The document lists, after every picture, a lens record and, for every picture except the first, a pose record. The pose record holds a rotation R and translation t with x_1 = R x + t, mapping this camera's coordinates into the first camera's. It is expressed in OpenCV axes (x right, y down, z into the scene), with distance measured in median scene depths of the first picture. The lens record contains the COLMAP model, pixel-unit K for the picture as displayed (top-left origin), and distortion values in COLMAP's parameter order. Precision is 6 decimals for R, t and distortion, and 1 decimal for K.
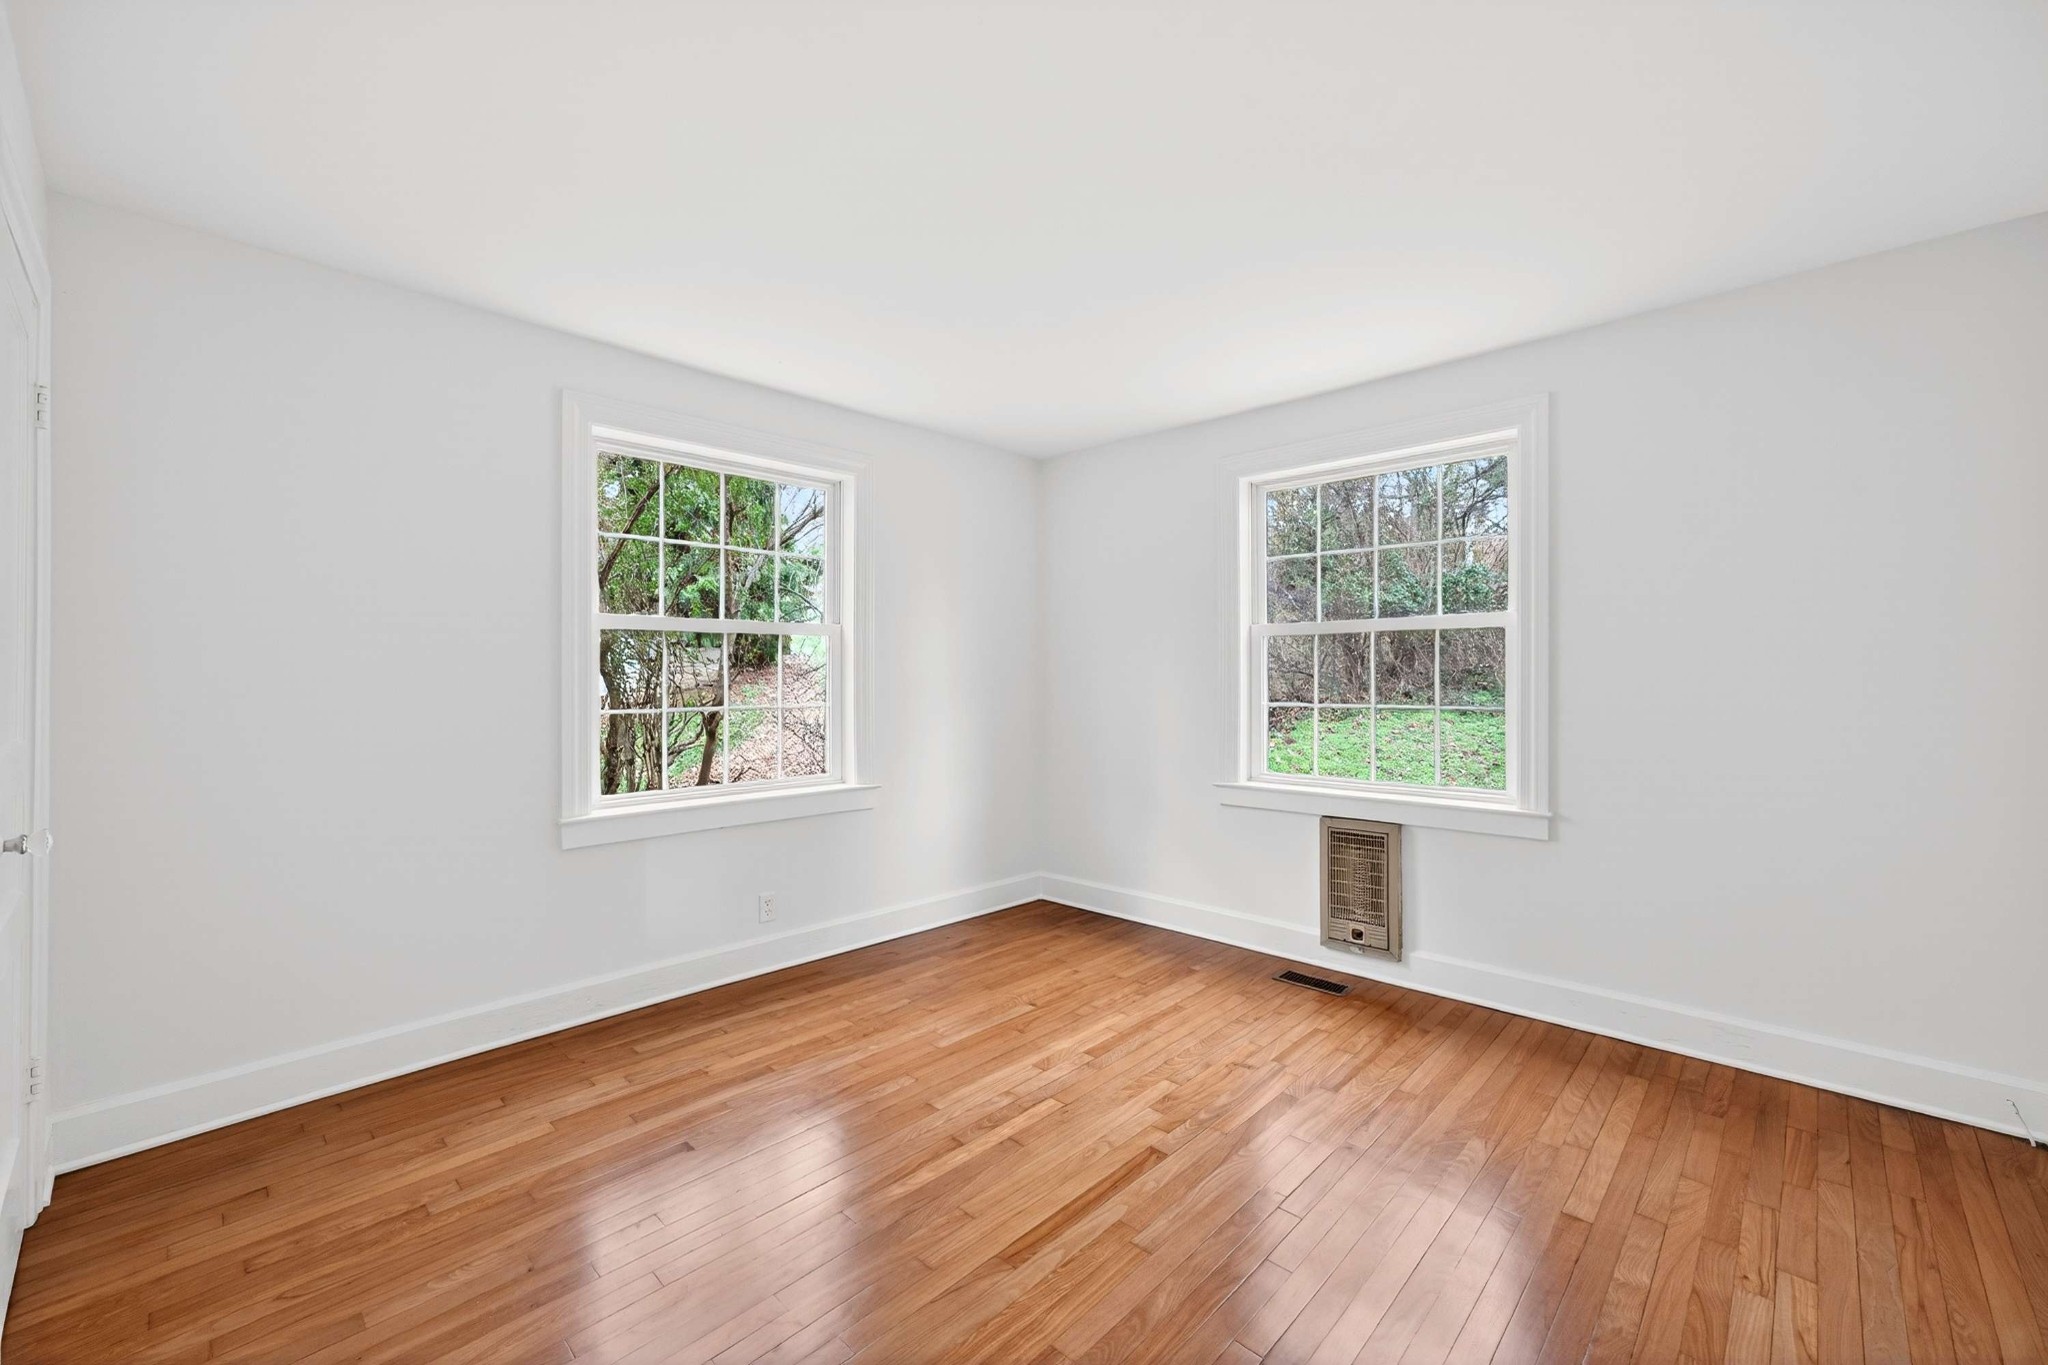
lens RADIAL K [[841.5, 0, 1021.7], [0, 841.5, 688.6], [0, 0, 1]] dist [0.001831, -0.000425]
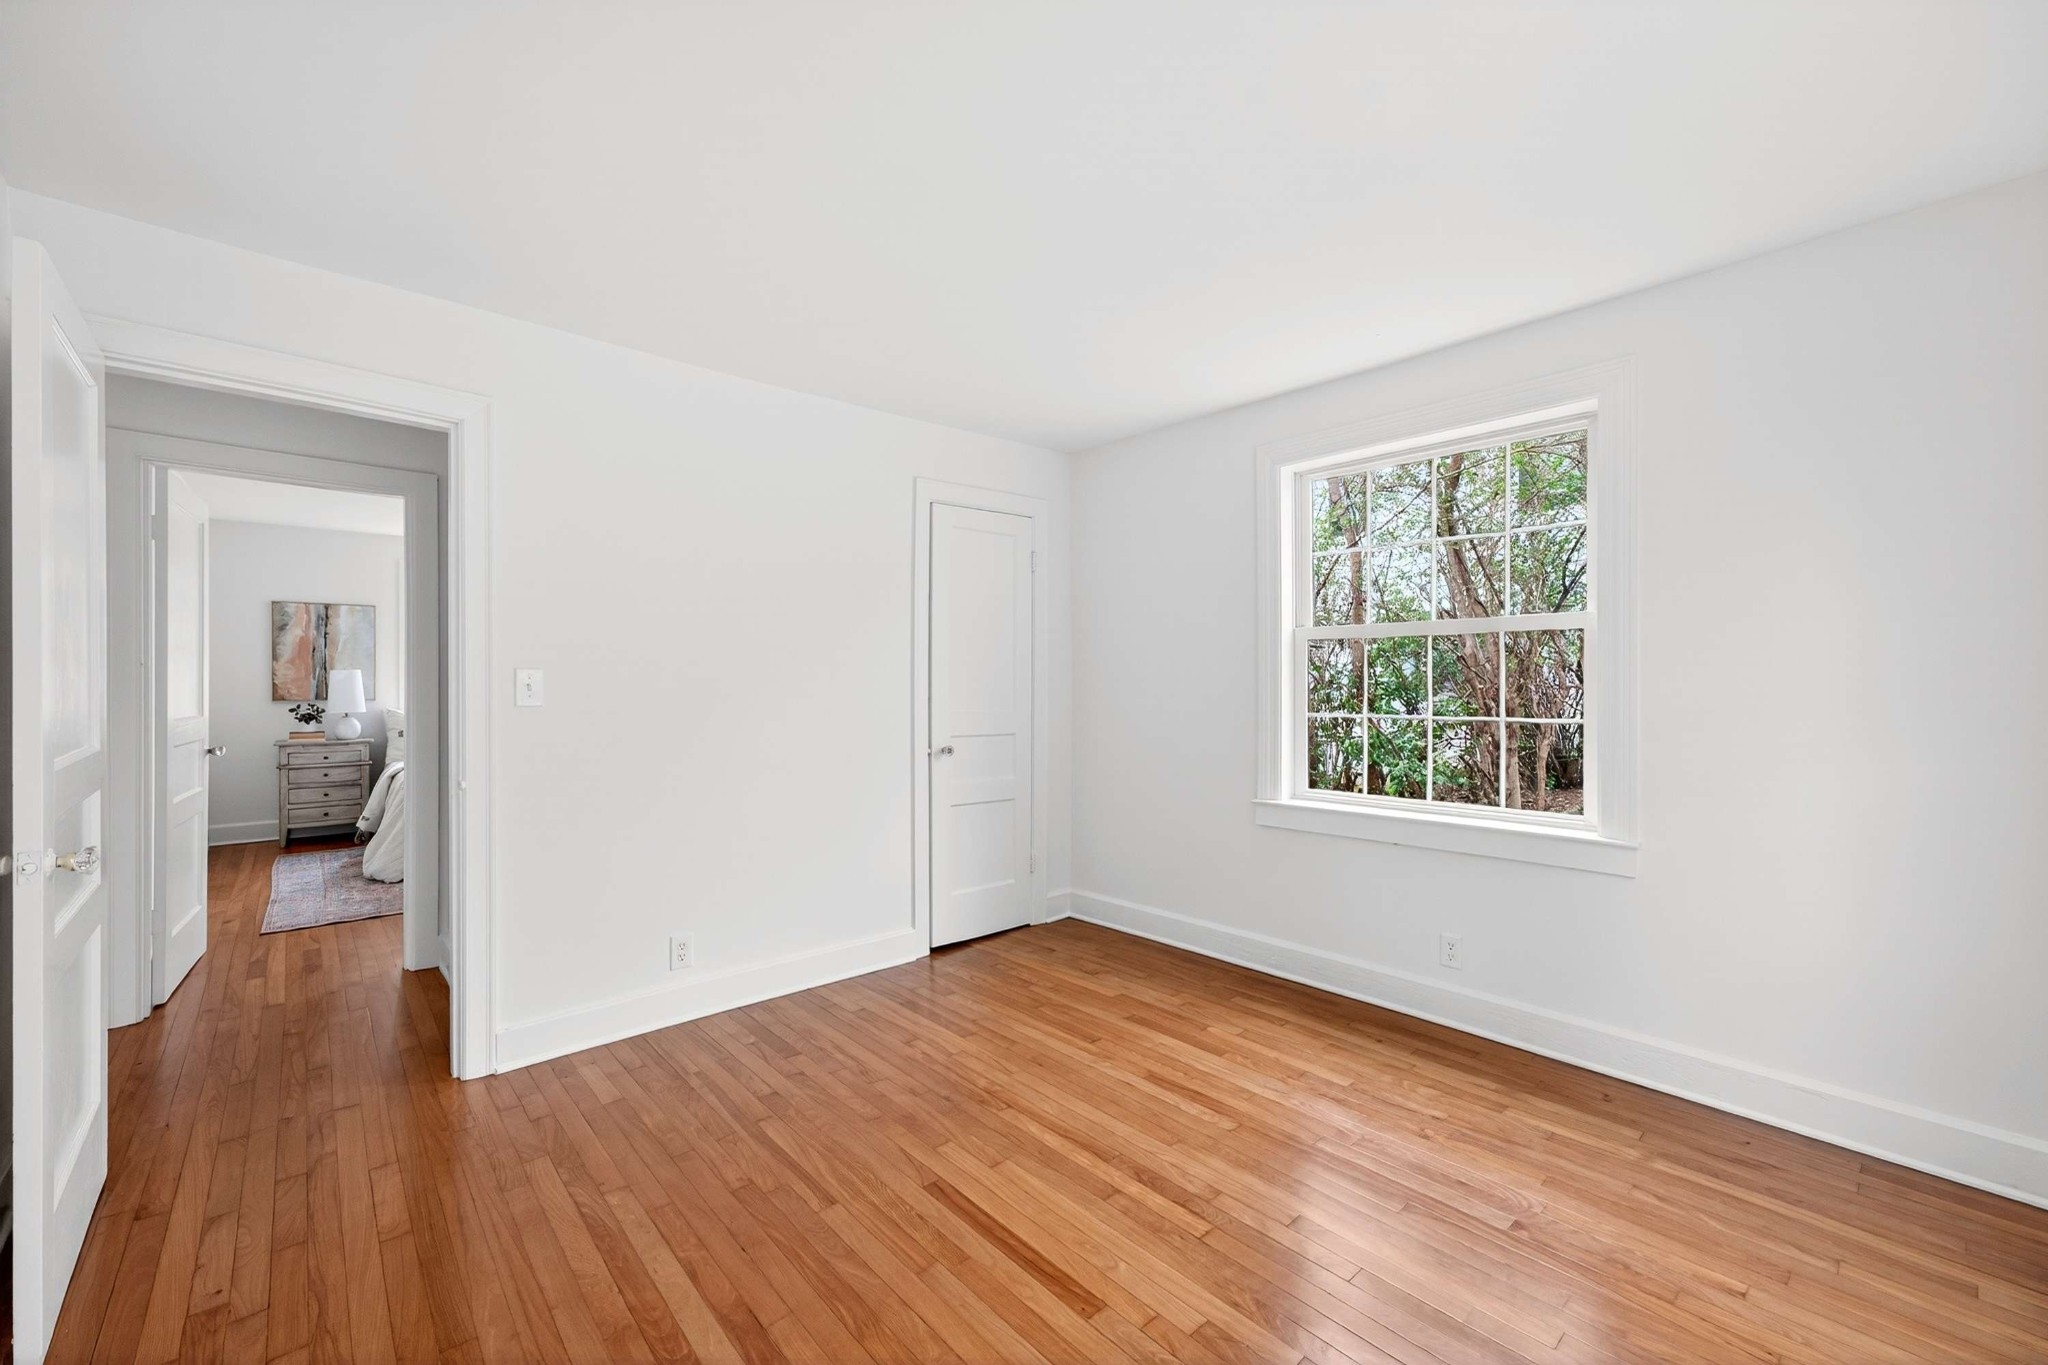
lens RADIAL K [[841.5, 0, 1021.7], [0, 841.5, 688.6], [0, 0, 1]] dist [0.001831, -0.000425]
pose [[-0.107582, 0.003320, -0.994191, 0.736310], [-0.003724, 0.999986, 0.003743, -0.012275], [0.994189, 0.004105, -0.107568, 0.806202]]
